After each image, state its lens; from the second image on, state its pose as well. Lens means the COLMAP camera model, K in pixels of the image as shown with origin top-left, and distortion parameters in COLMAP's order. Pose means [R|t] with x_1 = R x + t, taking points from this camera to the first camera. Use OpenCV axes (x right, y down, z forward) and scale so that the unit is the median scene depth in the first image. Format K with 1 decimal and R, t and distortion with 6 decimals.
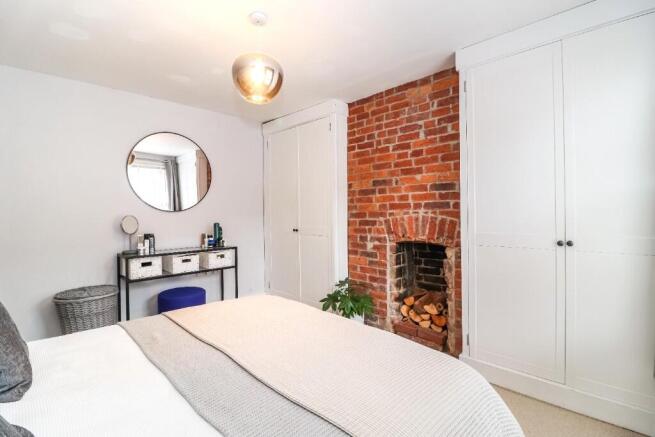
lens RADIAL K [[308.5, 0, 327.5], [0, 308.5, 218.5], [0, 0, 1]] dist [0.002911, 0.000120]
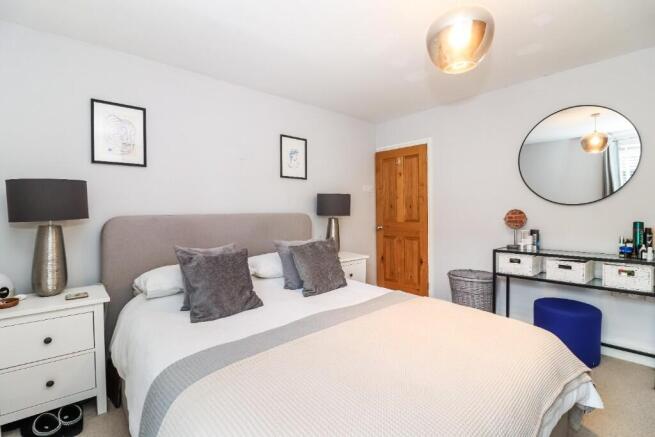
lens RADIAL K [[308.5, 0, 327.5], [0, 308.5, 218.5], [0, 0, 1]] dist [0.002911, 0.000120]
pose [[-0.042451, 0.038190, -0.998368, 0.219632], [-0.010837, 0.999193, 0.038683, -0.007687], [0.999040, 0.012461, -0.042003, 0.255917]]
